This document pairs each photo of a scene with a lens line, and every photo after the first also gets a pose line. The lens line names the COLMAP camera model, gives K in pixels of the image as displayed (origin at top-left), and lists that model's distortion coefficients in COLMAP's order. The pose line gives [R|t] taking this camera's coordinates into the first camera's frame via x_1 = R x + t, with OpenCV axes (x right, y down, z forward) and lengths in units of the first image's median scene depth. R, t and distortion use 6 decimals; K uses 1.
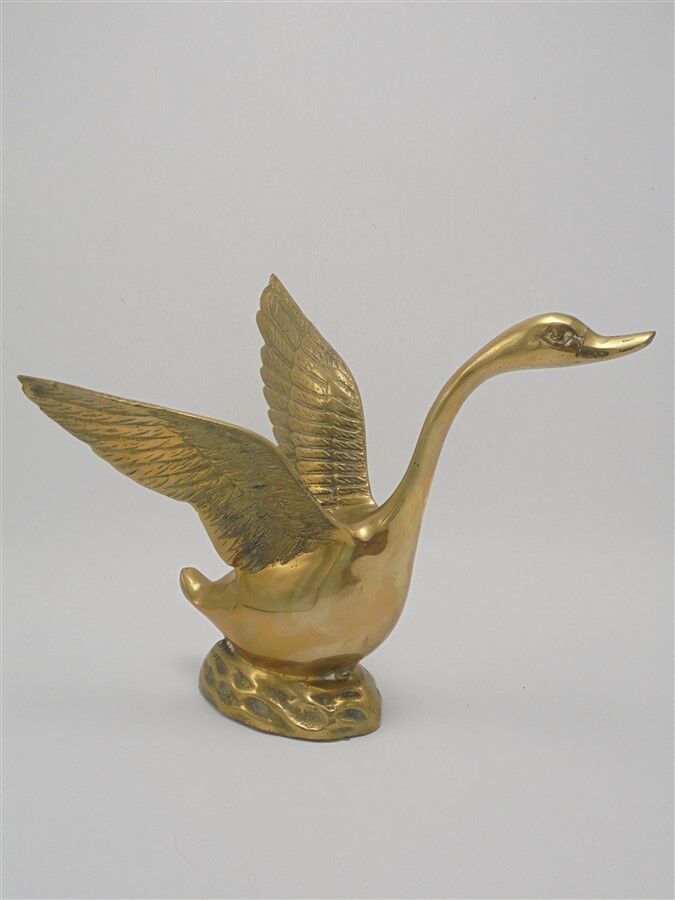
lens RADIAL K [[876.3, 0, 339.8], [0, 876.3, 452.3], [0, 0, 1]] dist [-0.027357, 0.000000]
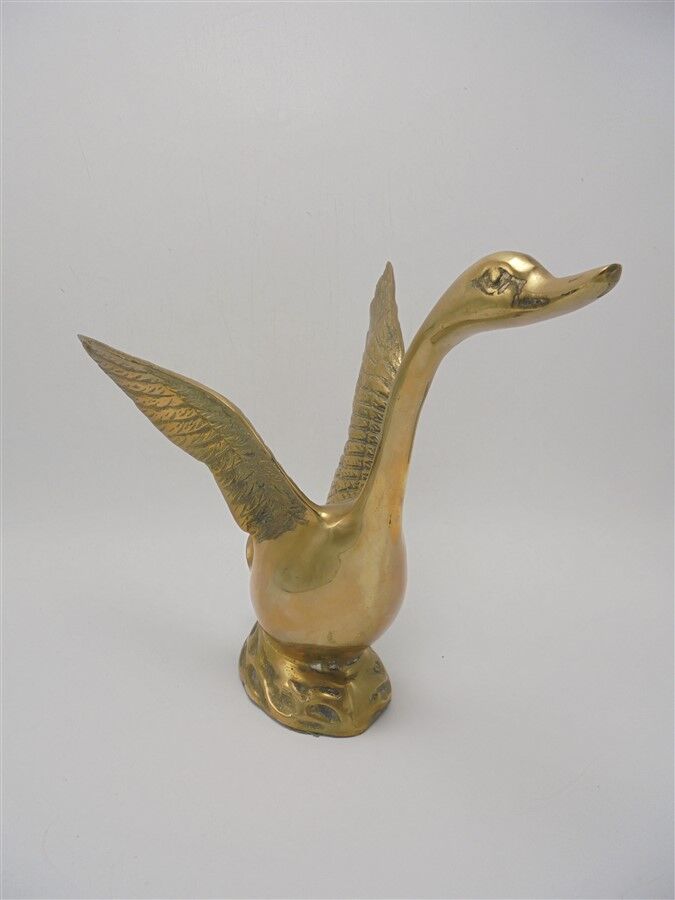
lens RADIAL K [[665.8, 0, 336.3], [0, 665.8, 446.6], [0, 0, 1]] dist [-0.057252, -0.006714]
pose [[0.843765, 0.103495, -0.526640, 0.381408], [-0.118262, 0.992966, 0.005662, 0.014354], [0.523522, 0.057504, 0.850069, 0.408663]]
